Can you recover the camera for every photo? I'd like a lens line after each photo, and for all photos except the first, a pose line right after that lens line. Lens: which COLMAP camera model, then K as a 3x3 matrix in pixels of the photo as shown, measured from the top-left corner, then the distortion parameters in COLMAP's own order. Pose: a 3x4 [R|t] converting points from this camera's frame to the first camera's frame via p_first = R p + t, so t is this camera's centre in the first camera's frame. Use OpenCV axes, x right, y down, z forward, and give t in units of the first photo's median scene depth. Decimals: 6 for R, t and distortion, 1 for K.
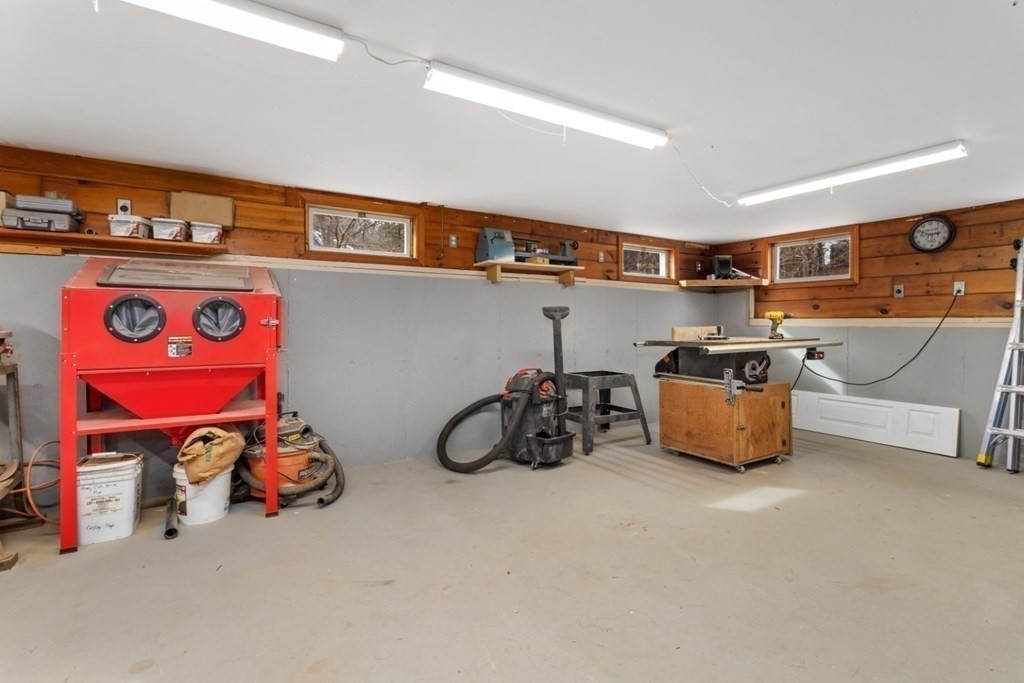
lens RADIAL K [[496.0, 0, 509.3], [0, 496.0, 336.6], [0, 0, 1]] dist [0.000477, 0.000194]
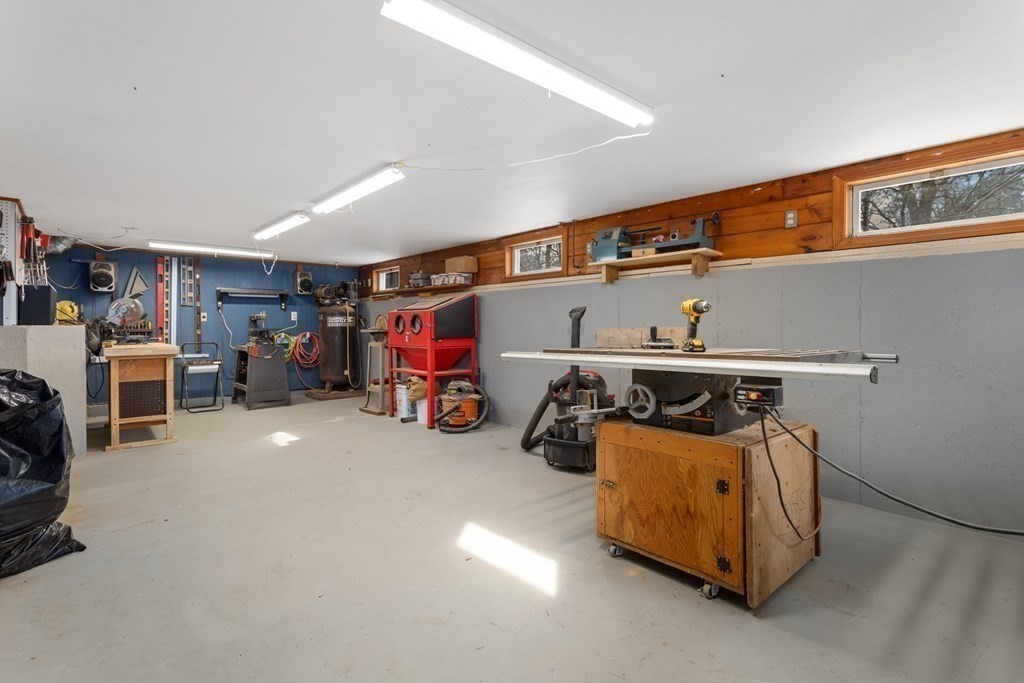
lens RADIAL K [[496.0, 0, 508.3], [0, 496.0, 333.5], [0, 0, 1]] dist [0.000477, 0.000194]
pose [[0.162272, 0.014757, -0.986636, 1.005516], [-0.017371, 0.999776, 0.012097, -0.018353], [0.986593, 0.015176, 0.162492, 0.705167]]
